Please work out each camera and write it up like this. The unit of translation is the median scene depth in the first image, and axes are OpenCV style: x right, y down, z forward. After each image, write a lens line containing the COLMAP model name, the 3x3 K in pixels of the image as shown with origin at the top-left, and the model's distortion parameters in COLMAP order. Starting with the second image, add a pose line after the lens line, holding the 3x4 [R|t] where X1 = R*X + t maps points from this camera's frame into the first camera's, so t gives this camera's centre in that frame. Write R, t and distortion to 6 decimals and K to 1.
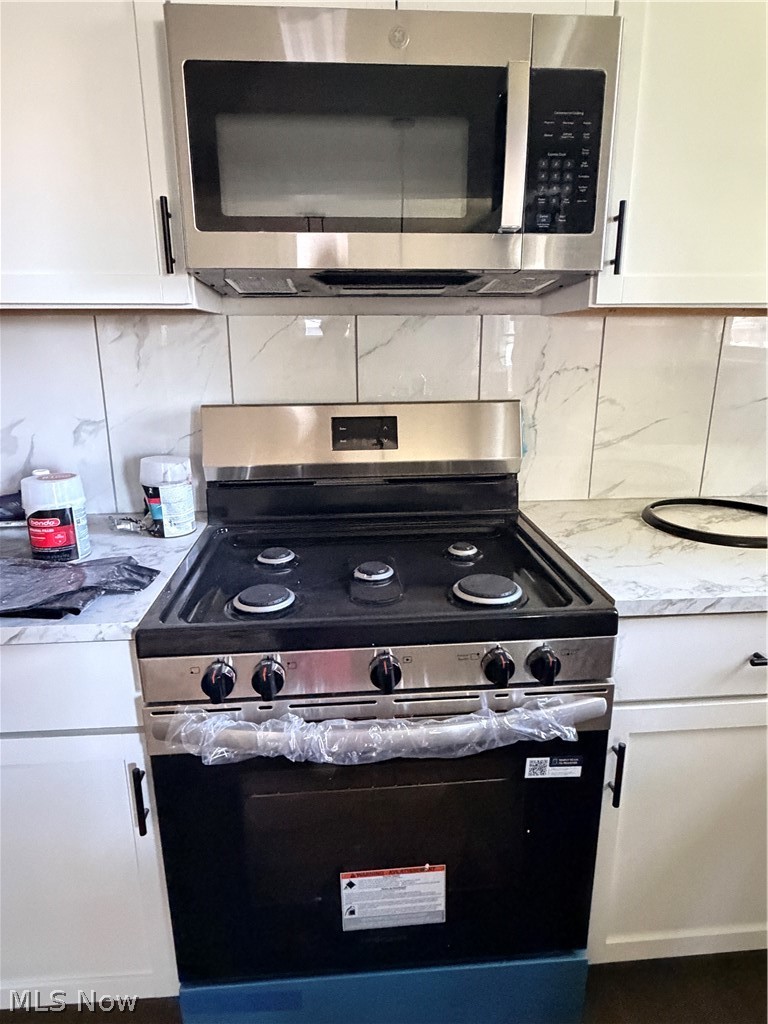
lens RADIAL K [[619.5, 0, 381.0], [0, 619.5, 502.3], [0, 0, 1]] dist [0.003526, 0.001952]
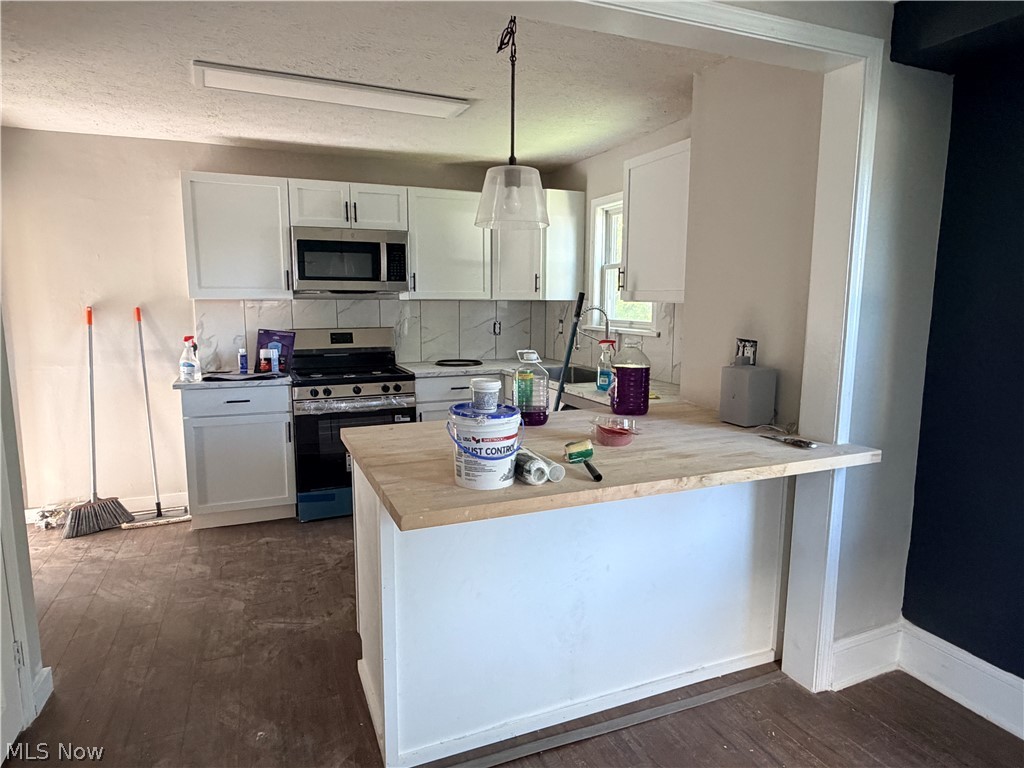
lens RADIAL K [[619.5, 0, 510.5], [0, 619.5, 387.9], [0, 0, 1]] dist [0.003526, 0.001952]
pose [[0.947054, -0.039995, 0.318574, -0.294506], [0.076244, 0.991844, -0.102139, 0.664096], [-0.311891, 0.121021, 0.942379, -2.749244]]
